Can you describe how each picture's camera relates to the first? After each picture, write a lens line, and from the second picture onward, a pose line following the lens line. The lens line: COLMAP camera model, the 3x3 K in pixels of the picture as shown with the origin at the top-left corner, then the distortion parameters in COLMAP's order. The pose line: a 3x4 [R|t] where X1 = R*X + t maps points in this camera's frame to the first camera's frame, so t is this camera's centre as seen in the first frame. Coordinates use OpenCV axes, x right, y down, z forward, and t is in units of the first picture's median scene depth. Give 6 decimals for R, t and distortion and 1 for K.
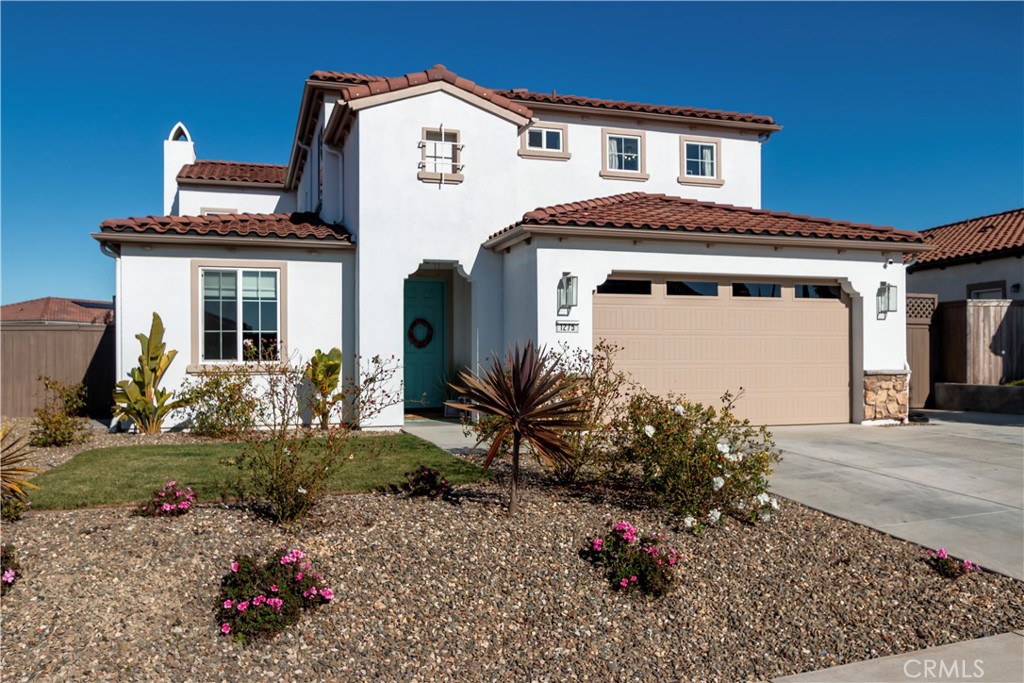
lens RADIAL K [[837.0, 0, 508.2], [0, 837.0, 344.3], [0, 0, 1]] dist [0.015566, 0.004834]
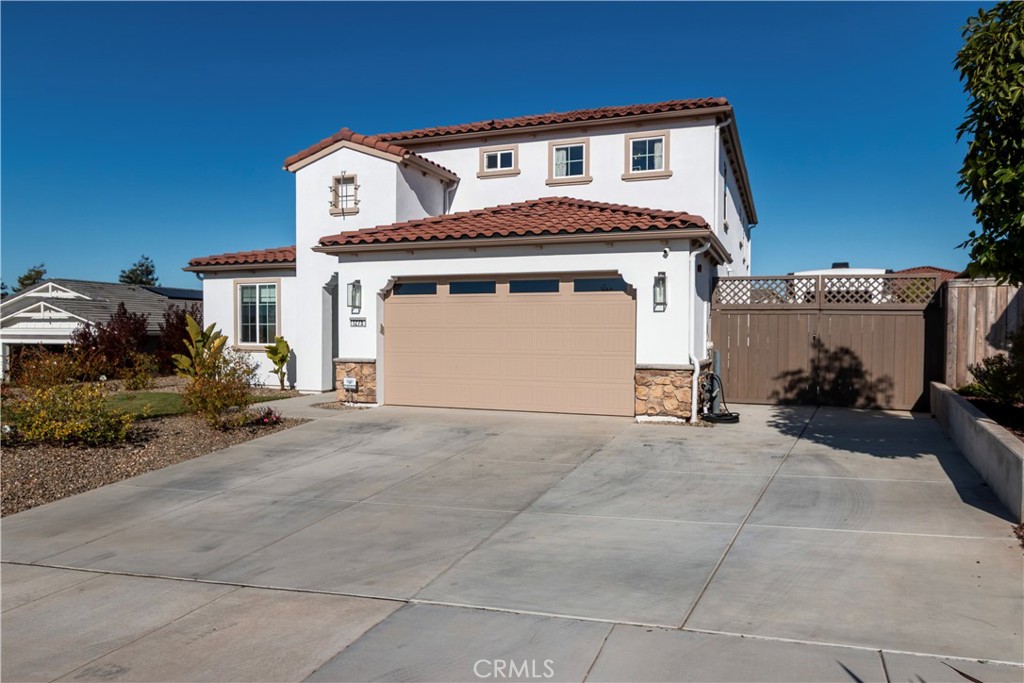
lens RADIAL K [[689.5, 0, 512.9], [0, 689.5, 344.5], [0, 0, 1]] dist [0.006146, -0.000084]
pose [[0.777040, 0.020003, -0.629133, 0.812738], [0.004027, 0.999316, 0.036747, -0.021858], [0.629438, -0.031087, 0.776429, 0.285128]]
